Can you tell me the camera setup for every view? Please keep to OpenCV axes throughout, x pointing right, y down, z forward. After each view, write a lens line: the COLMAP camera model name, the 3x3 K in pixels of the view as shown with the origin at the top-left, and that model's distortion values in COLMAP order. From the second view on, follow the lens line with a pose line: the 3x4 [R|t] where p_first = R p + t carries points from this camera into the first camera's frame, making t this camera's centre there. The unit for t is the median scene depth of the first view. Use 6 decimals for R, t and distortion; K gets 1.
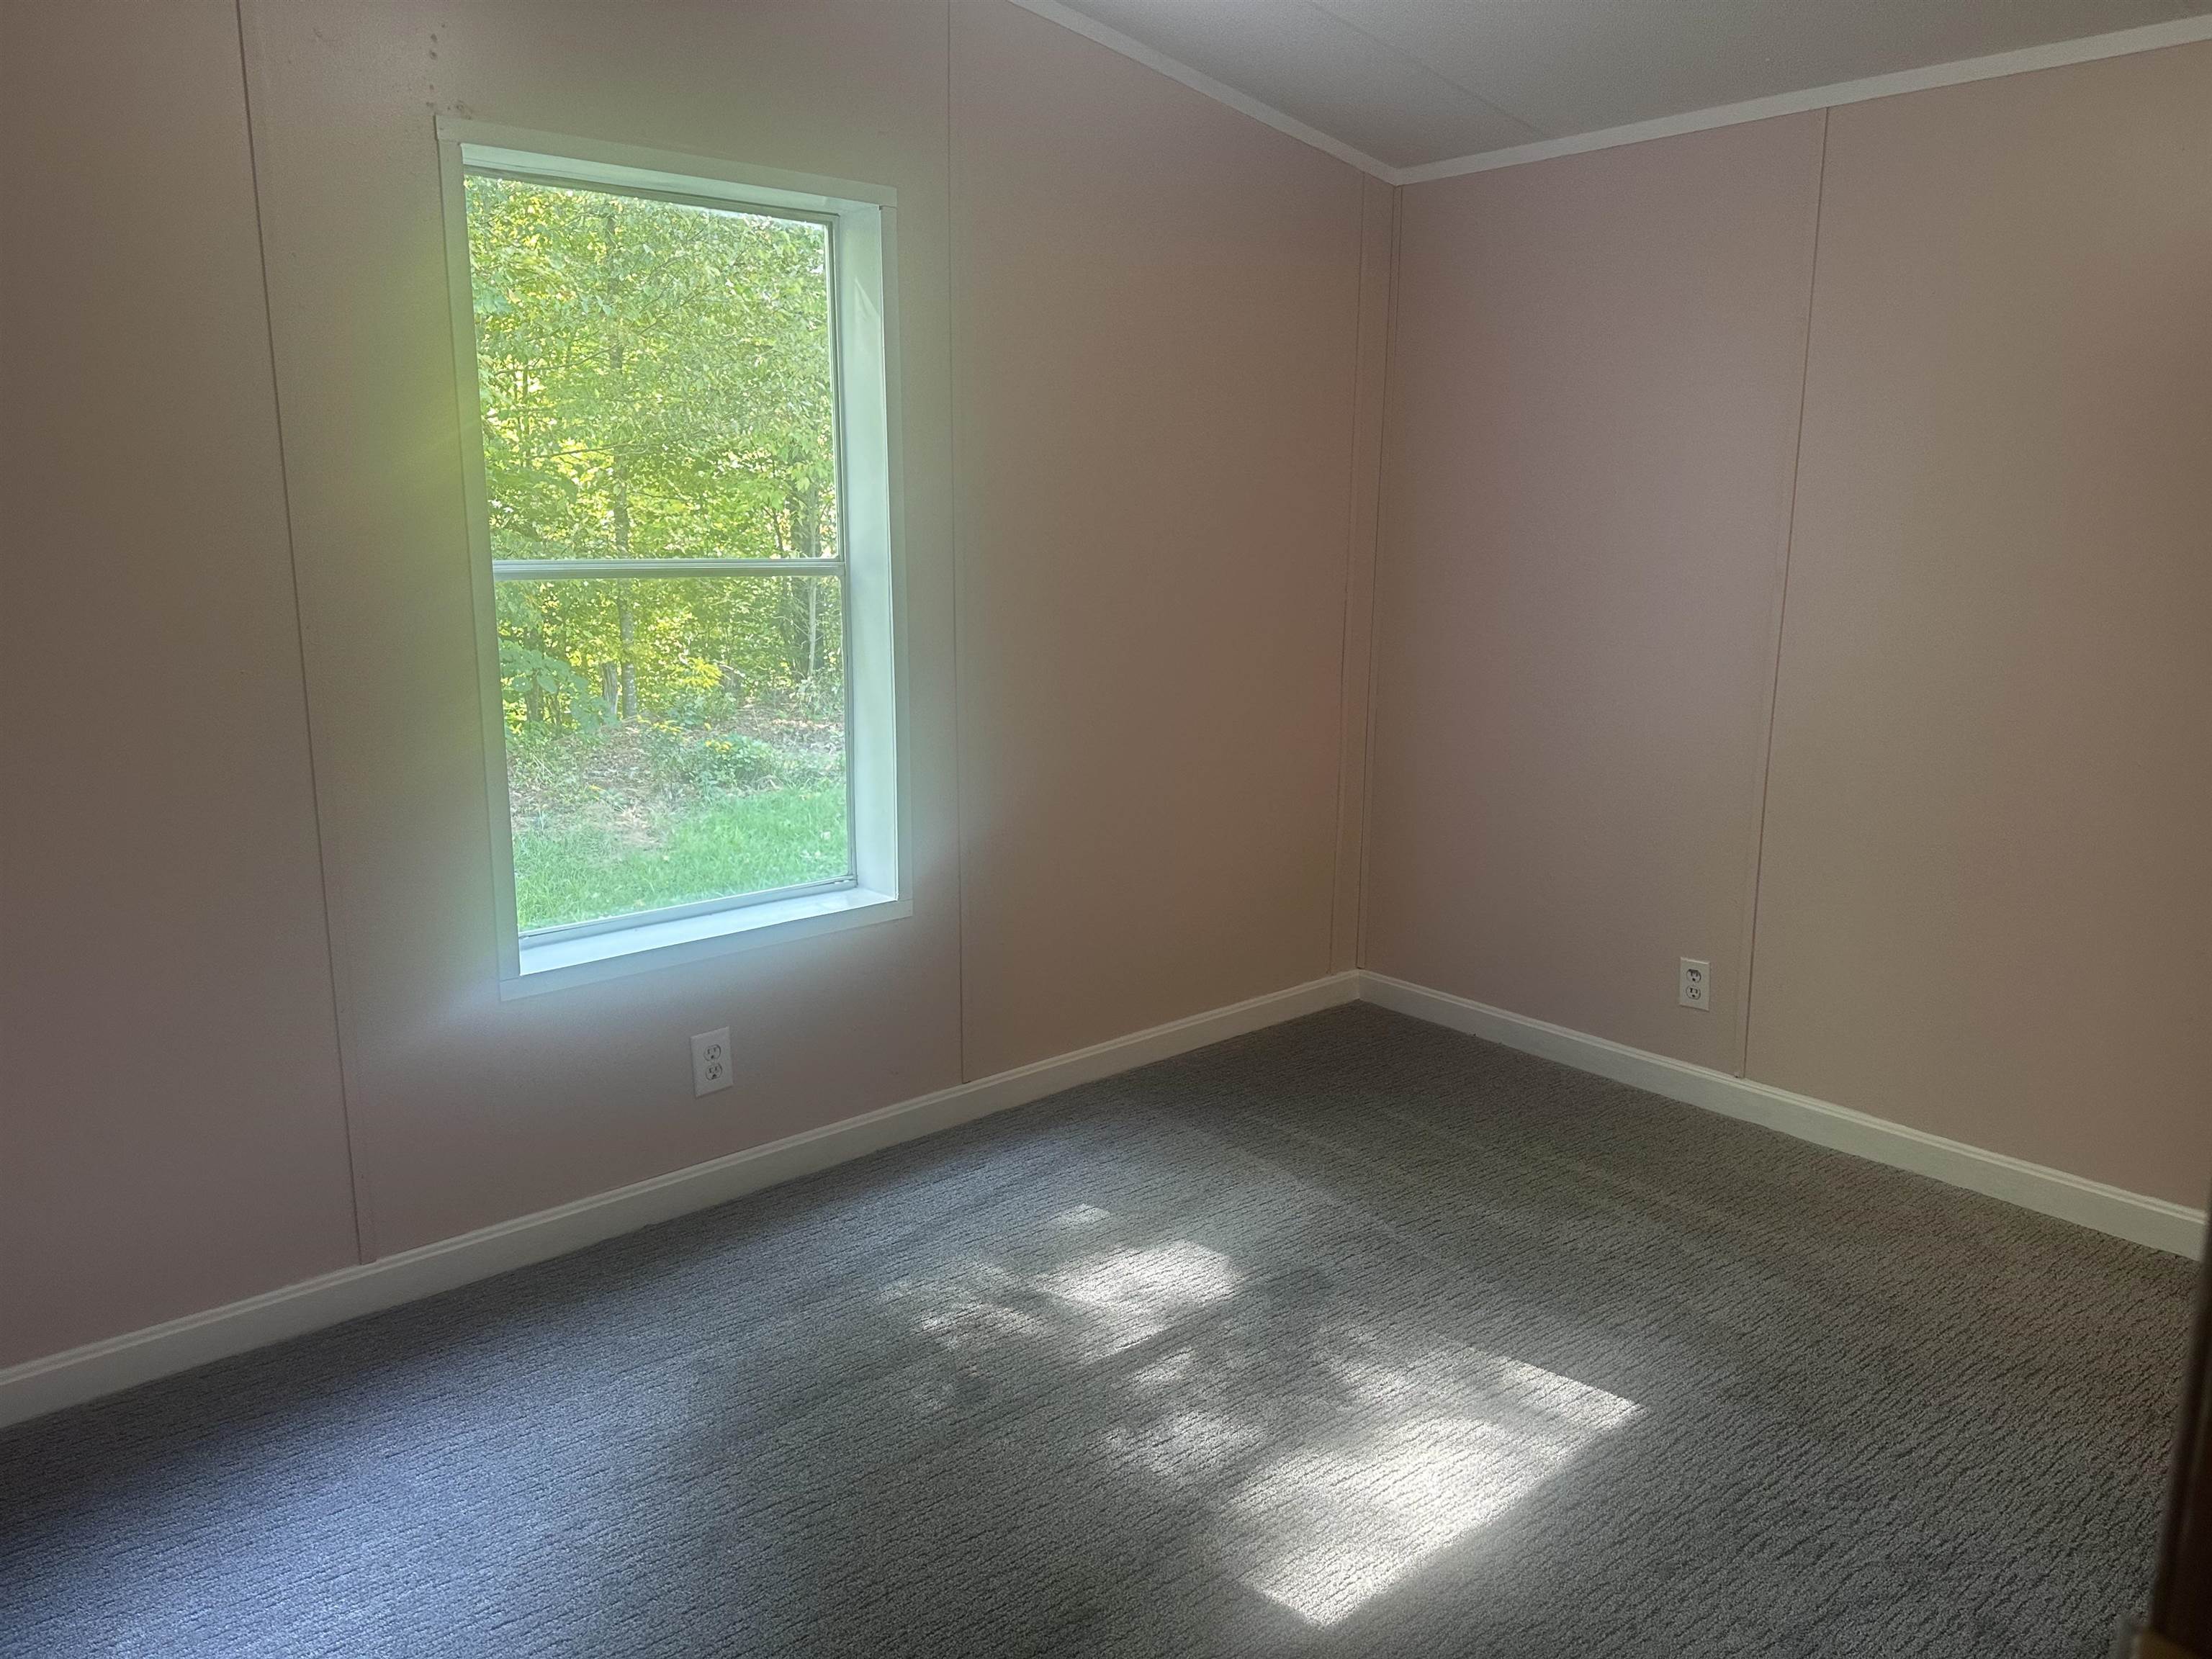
lens RADIAL K [[1580.4, 0, 1106.0], [0, 1580.4, 829.5], [0, 0, 1]] dist [0.002805, 0.000822]
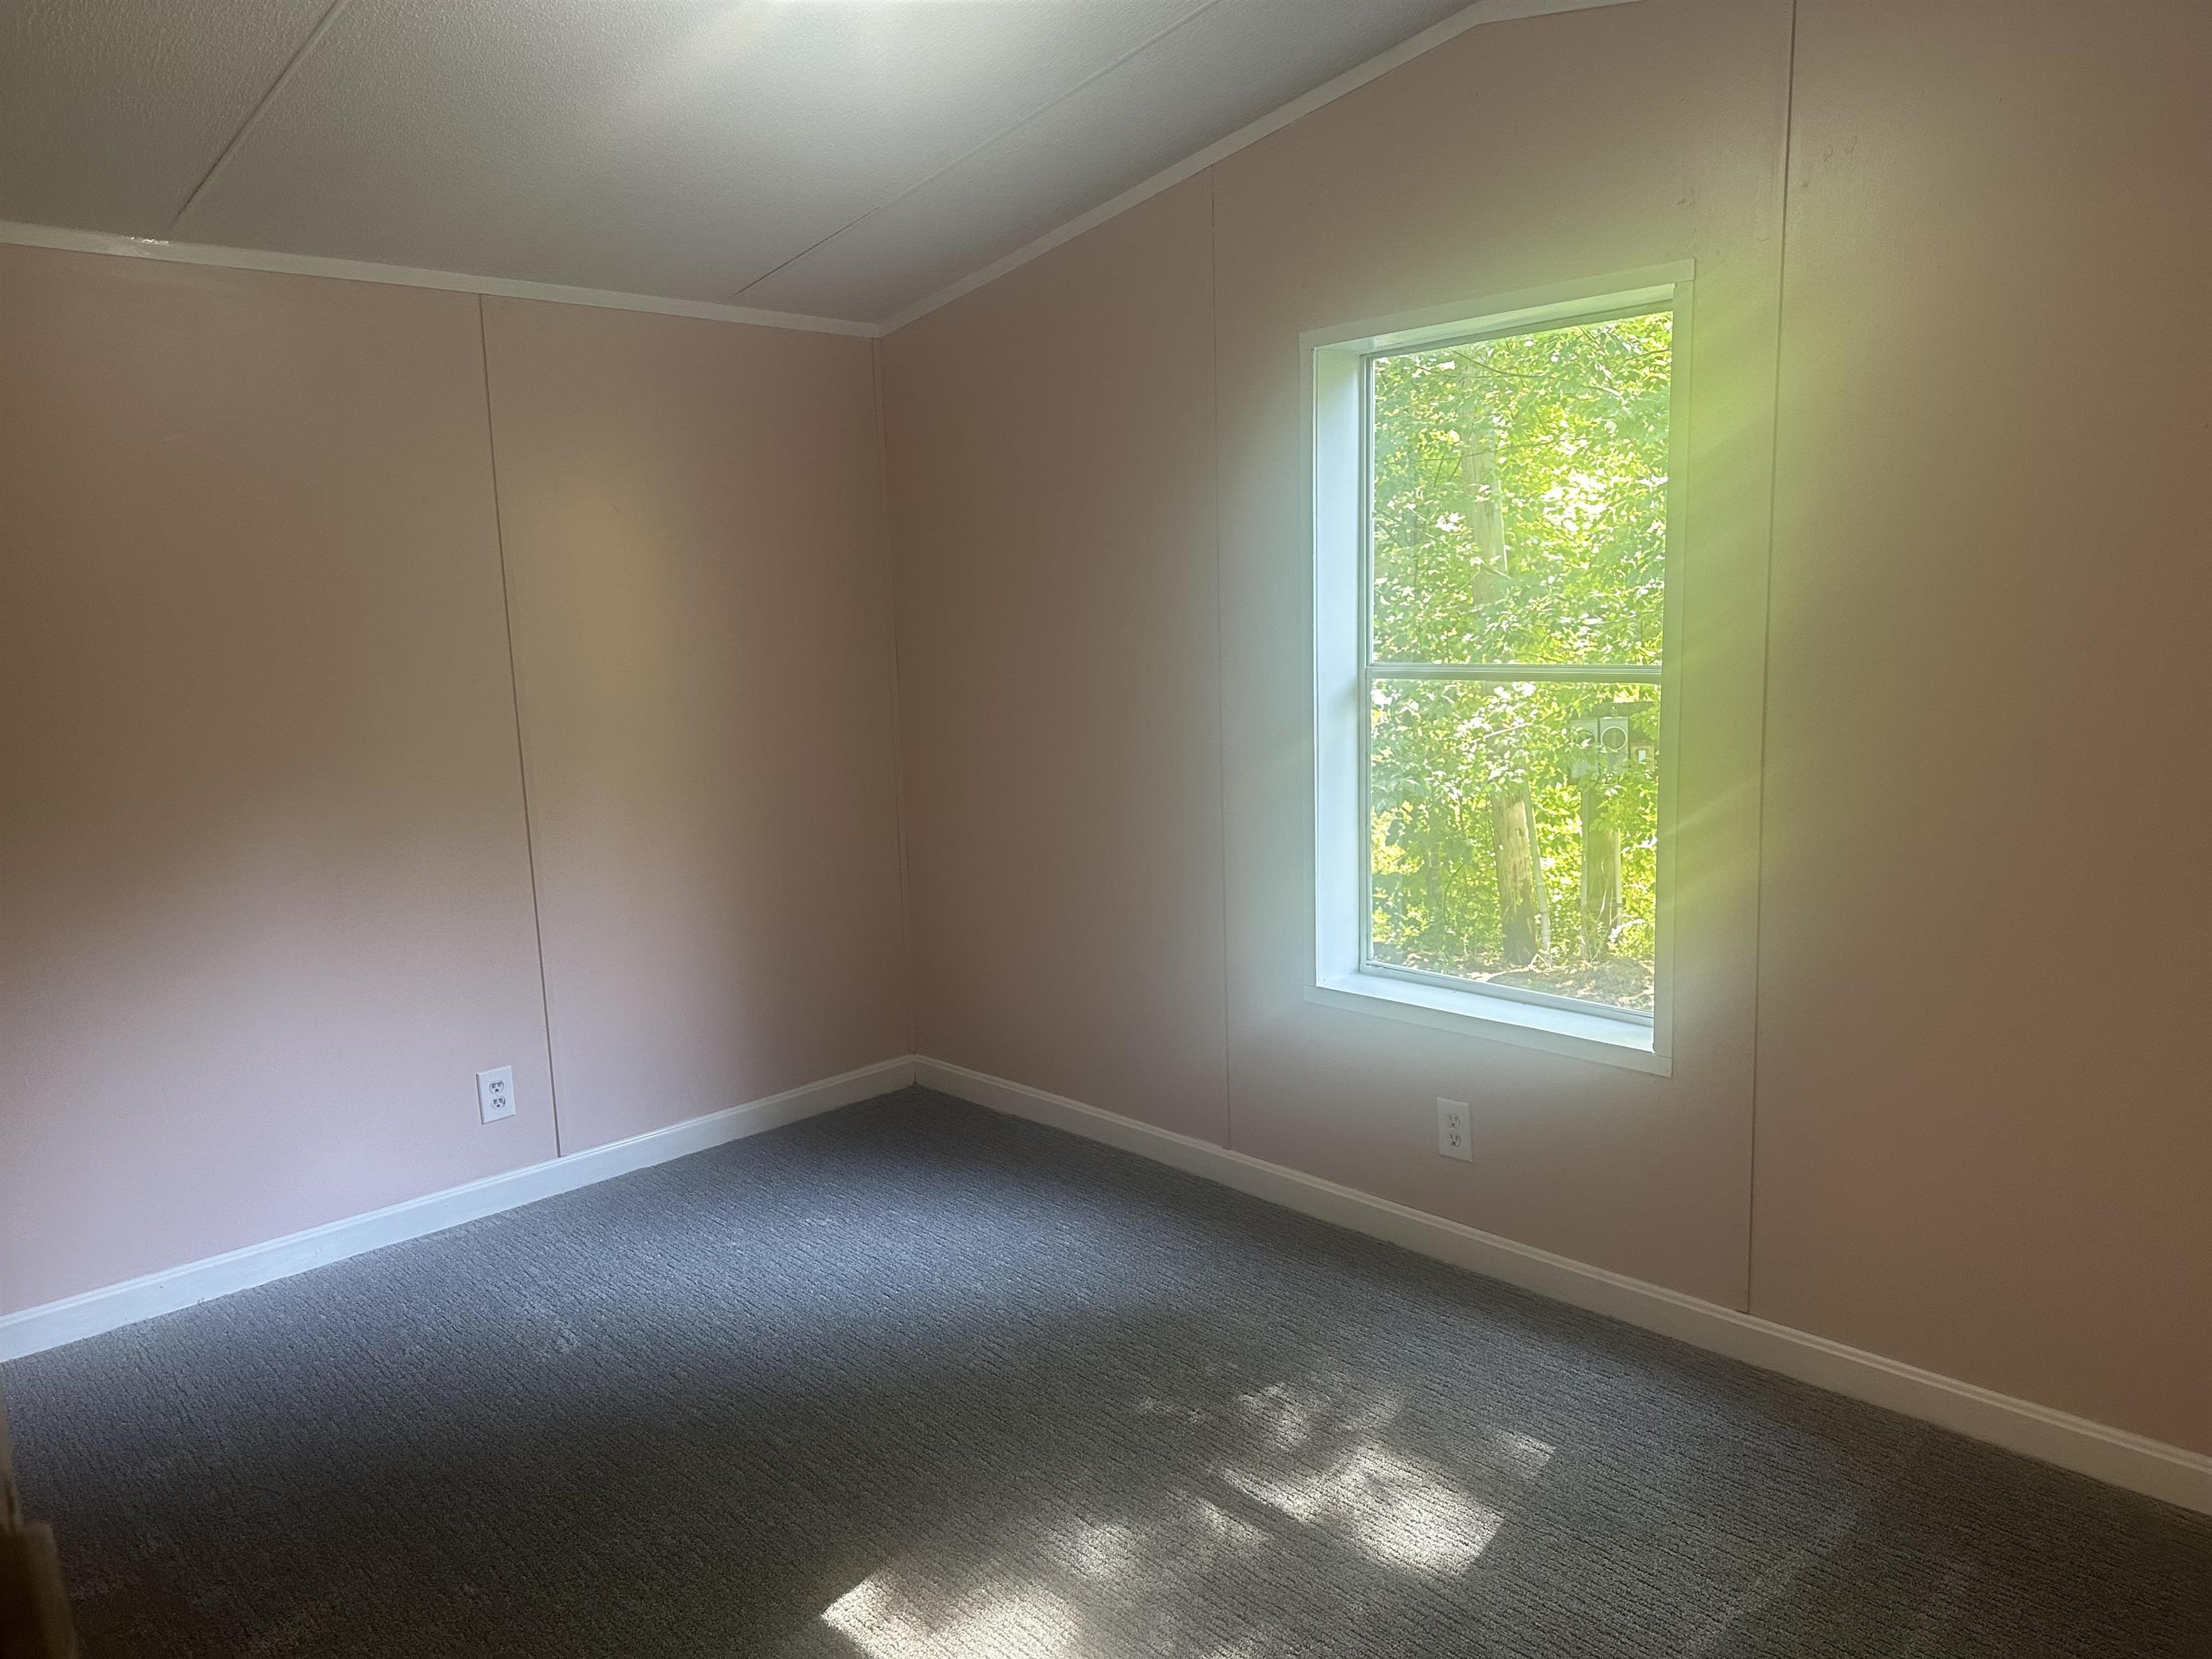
lens RADIAL K [[1542.8, 0, 1106.0], [0, 1542.8, 829.5], [0, 0, 1]] dist [0.116307, -0.161571]
pose [[0.049194, 0.139241, -0.989036, 0.795649], [-0.190664, 0.973334, 0.127547, -0.147525], [0.980422, 0.182299, 0.074430, 0.690627]]
